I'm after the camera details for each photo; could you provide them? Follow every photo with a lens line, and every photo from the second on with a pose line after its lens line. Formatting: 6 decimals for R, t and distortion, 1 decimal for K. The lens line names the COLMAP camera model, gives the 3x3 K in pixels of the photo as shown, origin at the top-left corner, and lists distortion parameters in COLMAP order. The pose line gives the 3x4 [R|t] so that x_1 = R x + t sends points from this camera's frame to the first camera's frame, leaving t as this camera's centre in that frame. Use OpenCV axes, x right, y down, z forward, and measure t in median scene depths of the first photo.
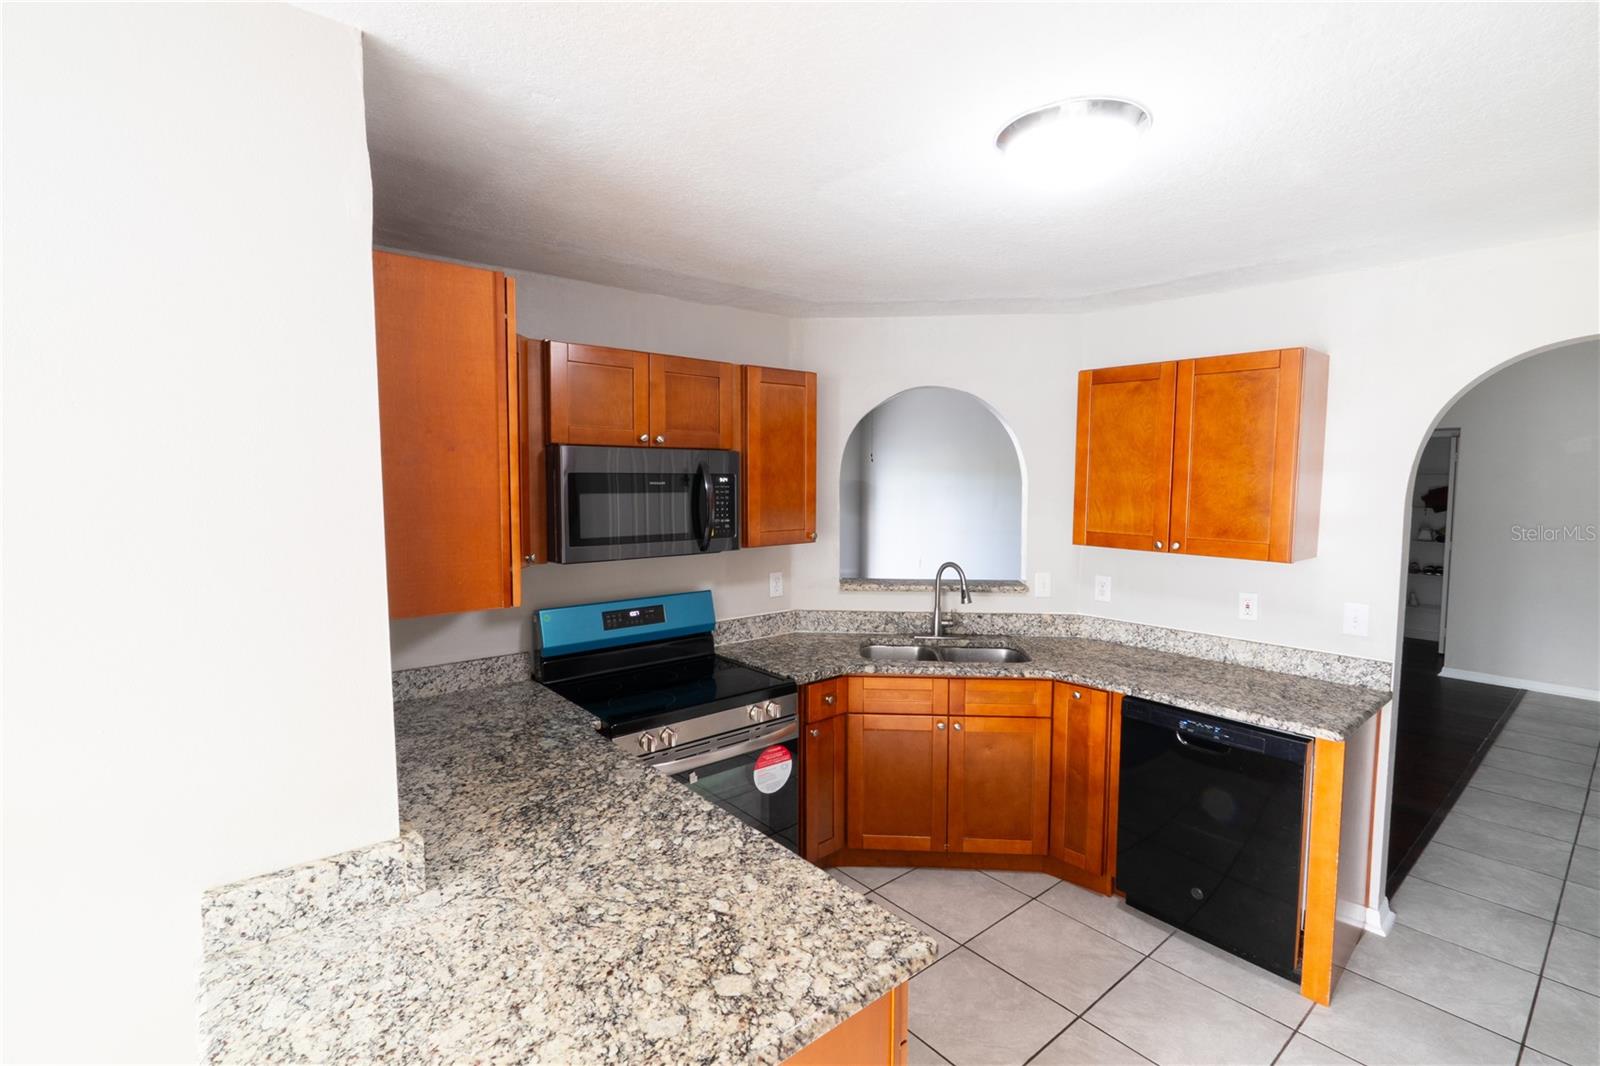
lens RADIAL K [[727.9, 0, 800.7], [0, 727.9, 532.7], [0, 0, 1]] dist [-0.007128, 0.000309]
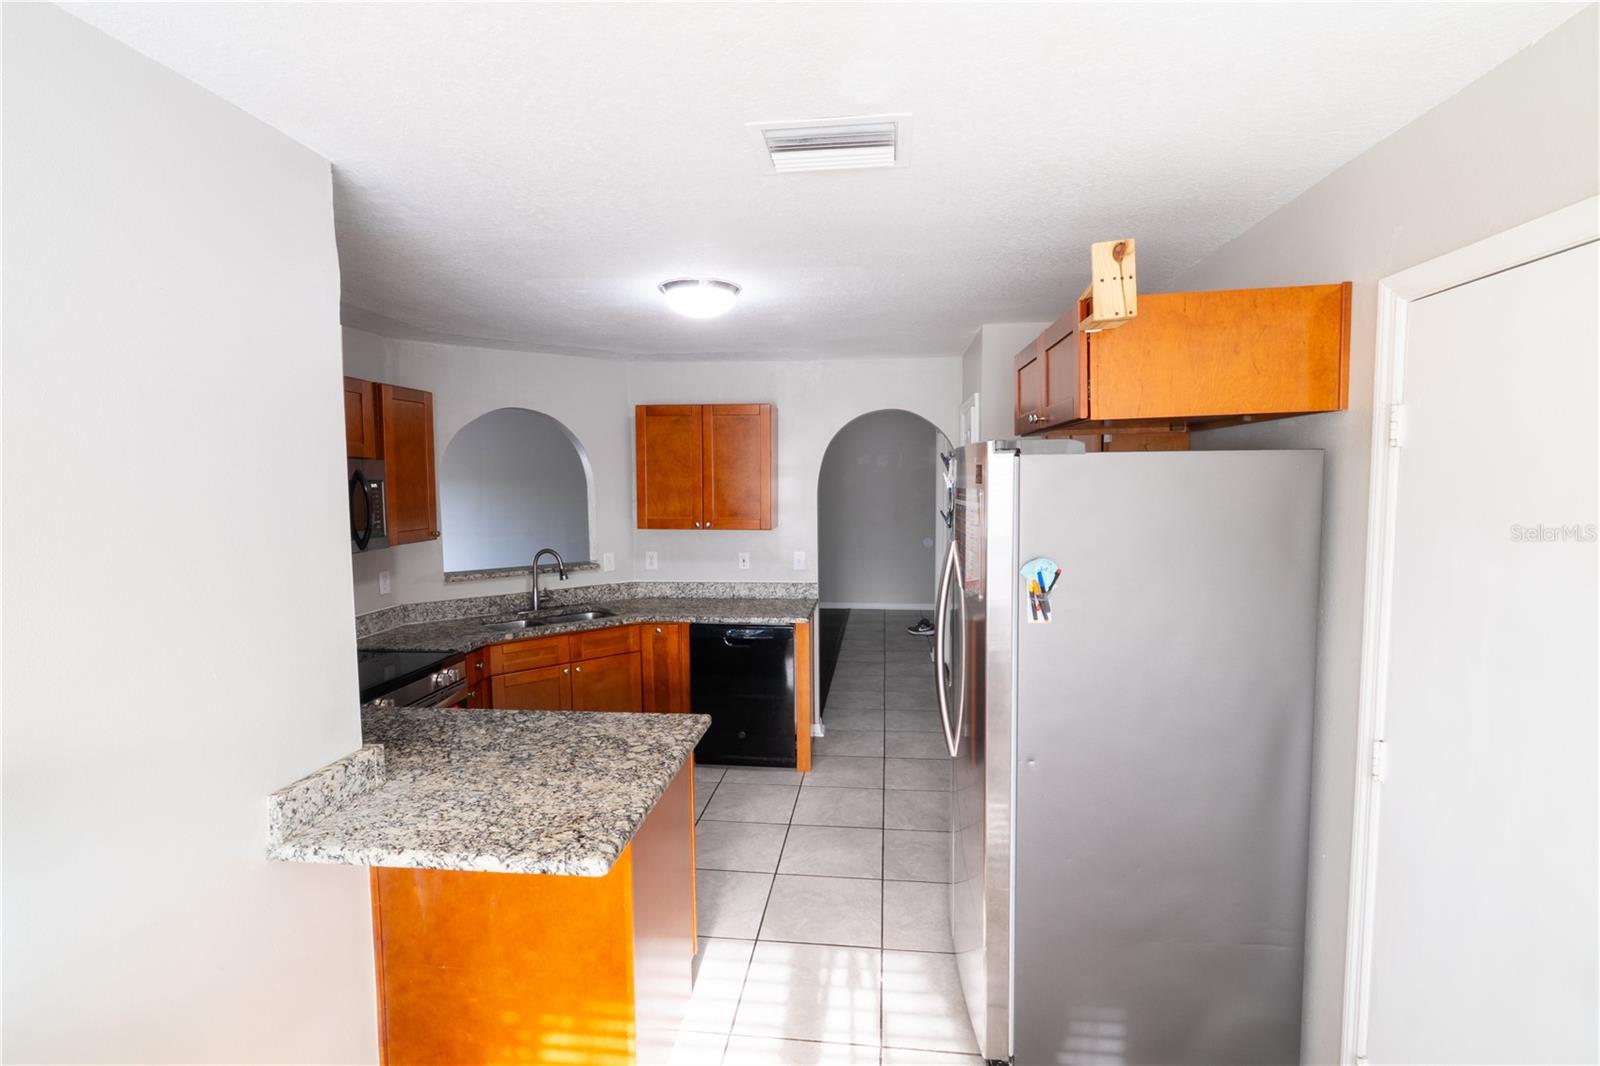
lens RADIAL K [[727.9, 0, 801.3], [0, 727.9, 531.1], [0, 0, 1]] dist [-0.007128, 0.000309]
pose [[0.724555, -0.055286, 0.686996, -0.446852], [0.062111, 0.997959, 0.014804, 0.023961], [-0.686412, 0.031944, 0.726511, -0.288087]]
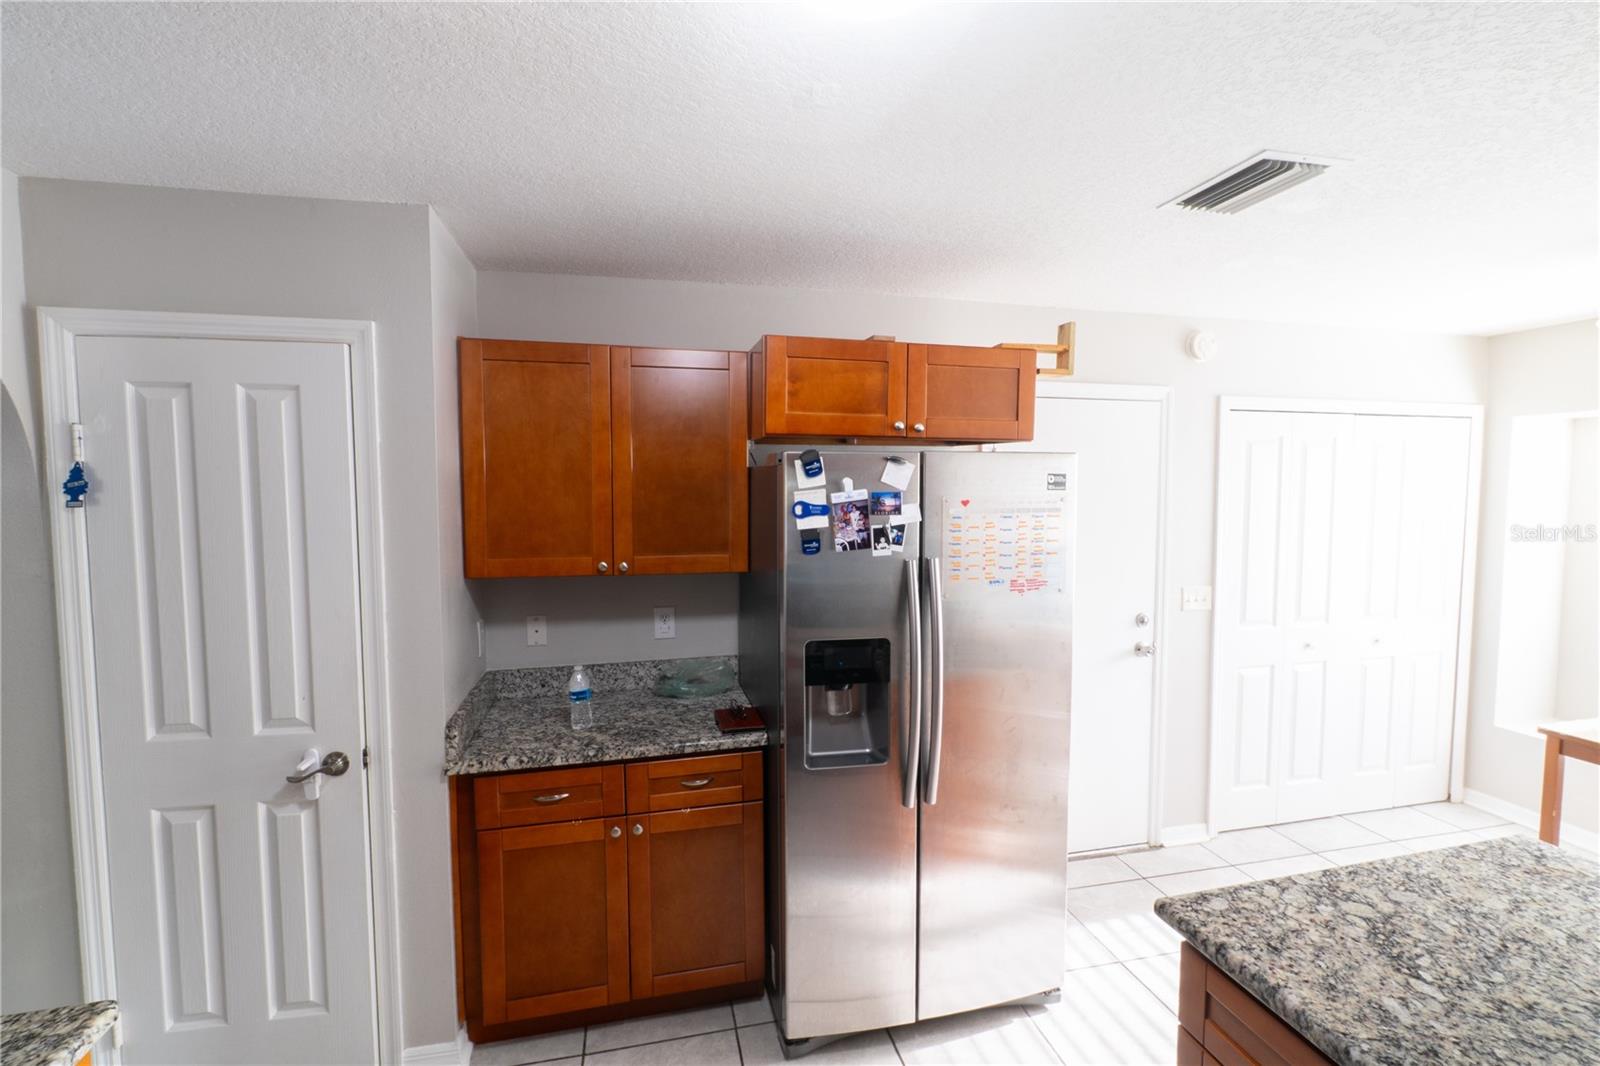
lens RADIAL K [[727.9, 0, 799.8], [0, 727.9, 532.4], [0, 0, 1]] dist [-0.007128, 0.000309]
pose [[-0.892875, -0.026683, 0.449513, 0.088572], [0.037079, 0.990496, 0.132446, -0.077907], [-0.448775, 0.134925, -0.883400, 1.006252]]
